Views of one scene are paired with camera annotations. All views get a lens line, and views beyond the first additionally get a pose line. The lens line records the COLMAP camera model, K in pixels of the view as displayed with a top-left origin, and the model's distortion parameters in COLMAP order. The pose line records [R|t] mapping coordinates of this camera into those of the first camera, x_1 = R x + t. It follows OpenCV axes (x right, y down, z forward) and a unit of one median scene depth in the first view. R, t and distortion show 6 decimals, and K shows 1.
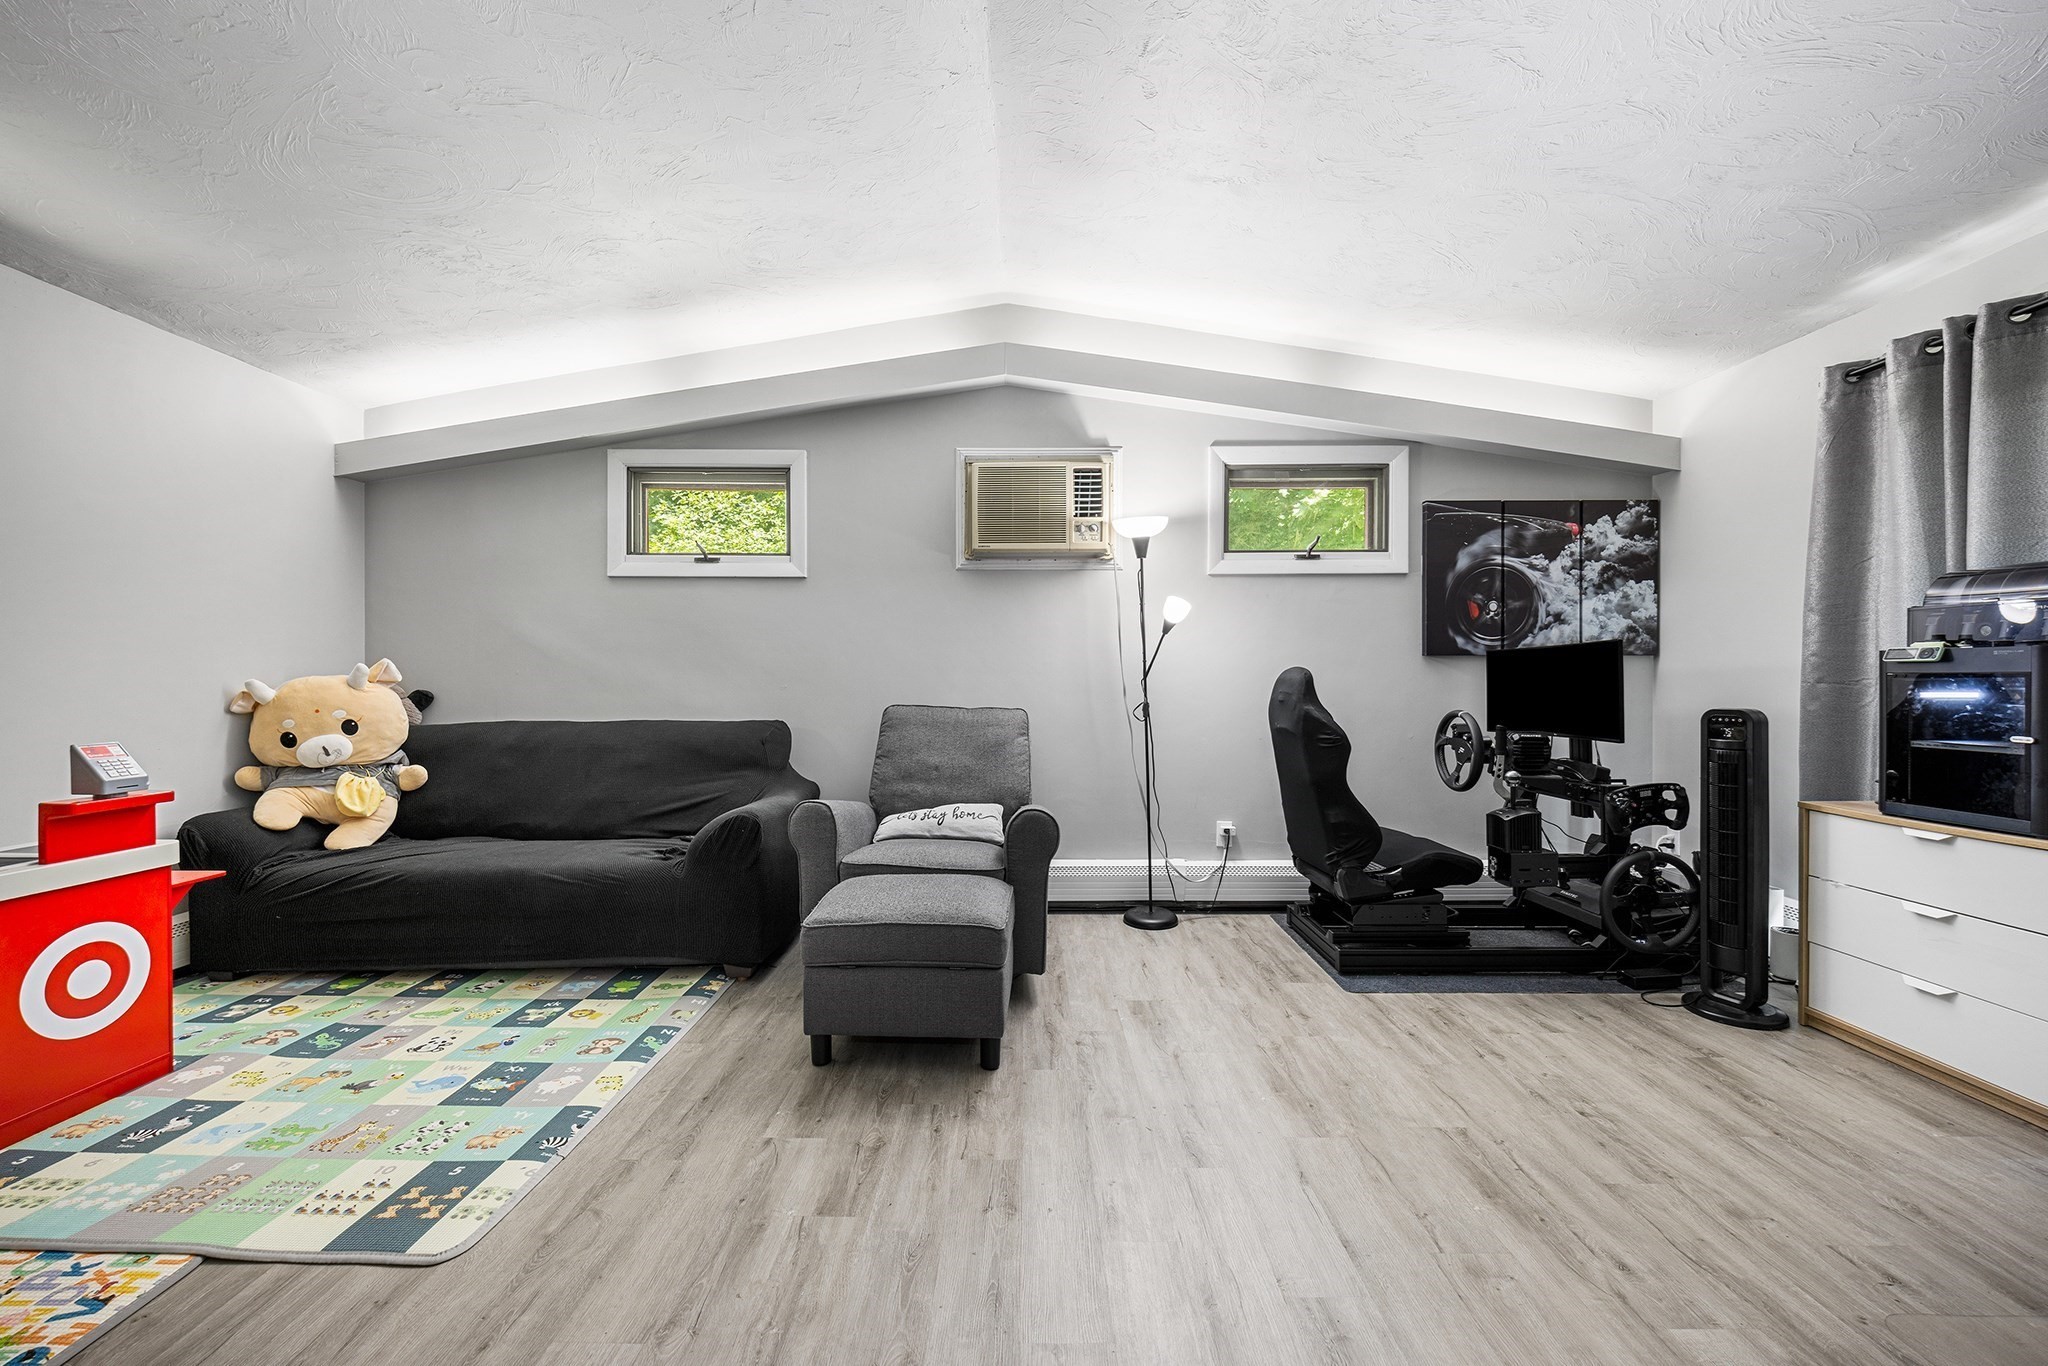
lens RADIAL K [[818.7, 0, 1019.6], [0, 818.7, 674.9], [0, 0, 1]] dist [0.004793, -0.001189]
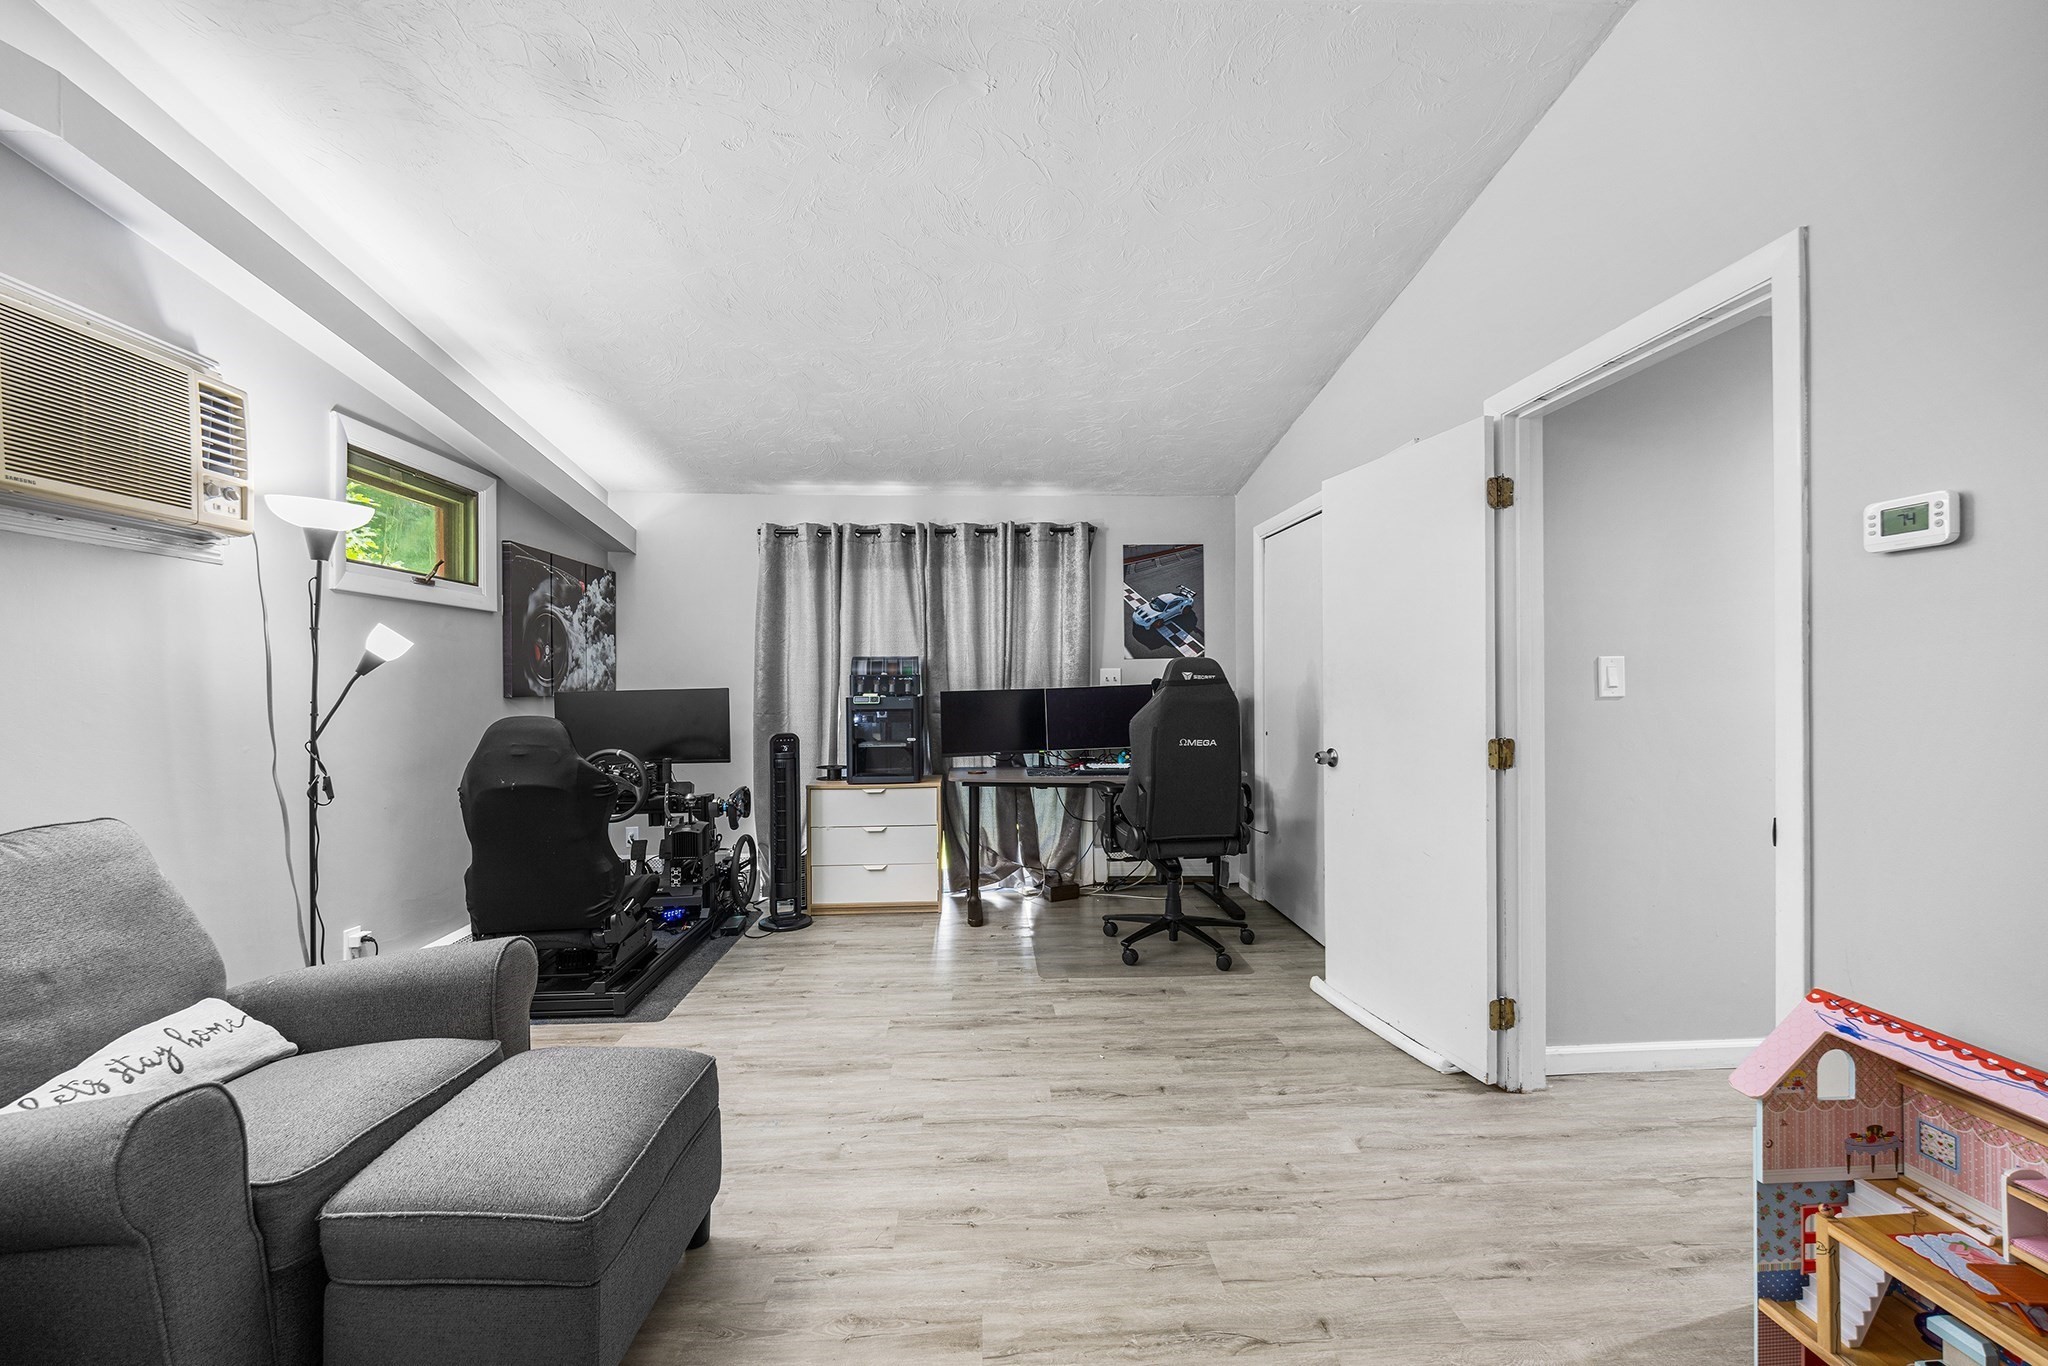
lens RADIAL K [[818.7, 0, 1014.8], [0, 818.7, 680.9], [0, 0, 1]] dist [0.004793, -0.001189]
pose [[-0.056202, 0.002648, 0.998416, -0.606578], [0.004970, 0.999985, -0.002373, -0.044401], [-0.998407, 0.004829, -0.056214, 0.523933]]
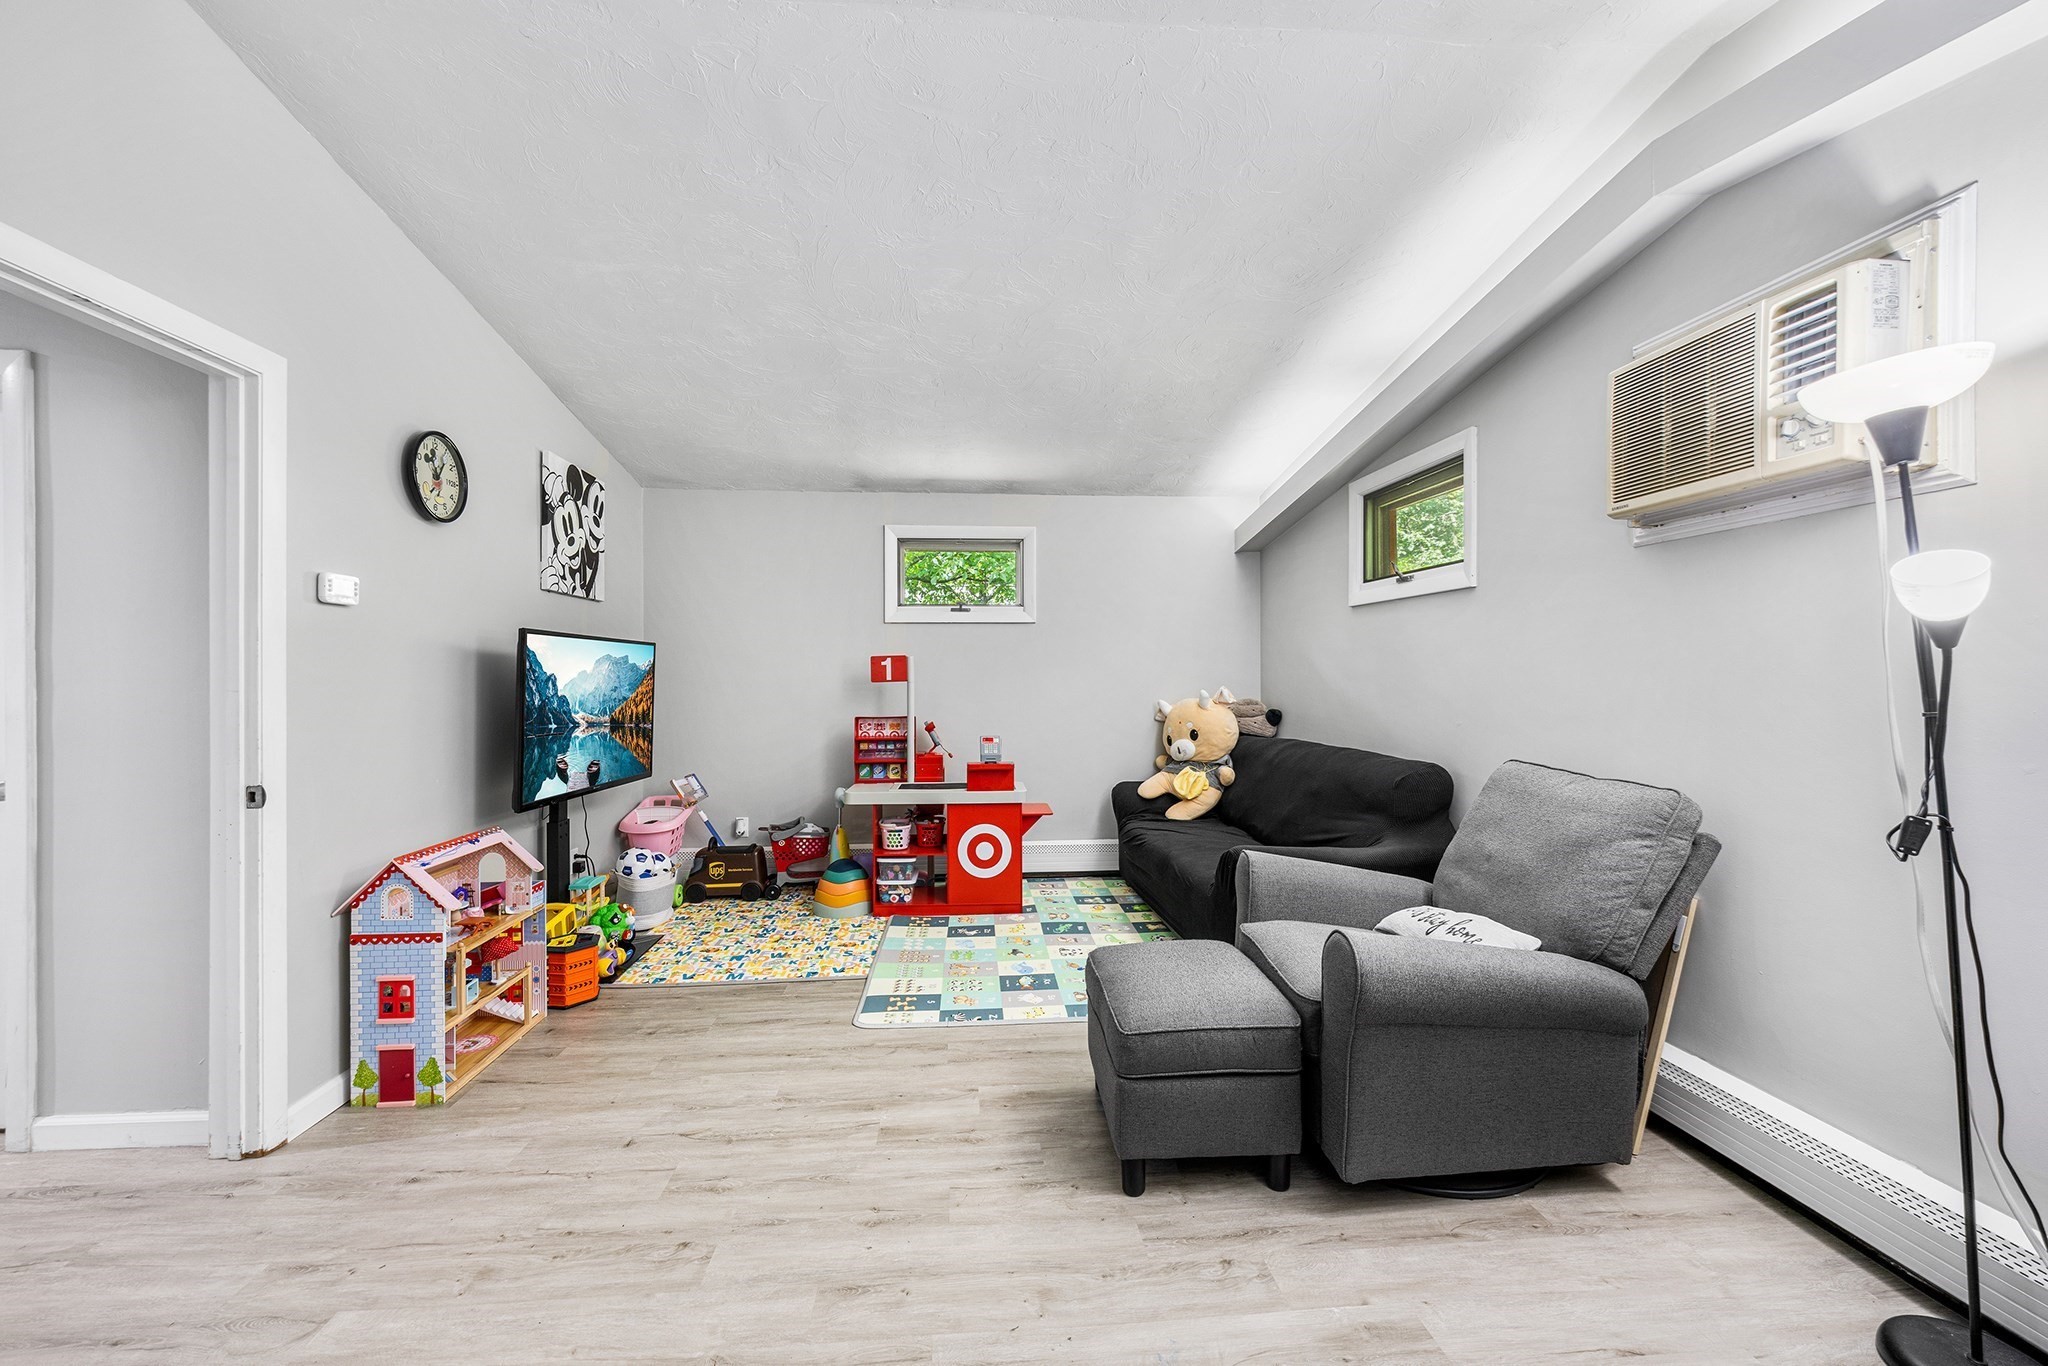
lens RADIAL K [[818.7, 0, 1014.1], [0, 818.7, 674.5], [0, 0, 1]] dist [0.004793, -0.001189]
pose [[0.084124, -0.000374, -0.996455, 0.577273], [0.007174, 0.999974, 0.000230, -0.044370], [0.996429, -0.007168, 0.084124, 0.576407]]
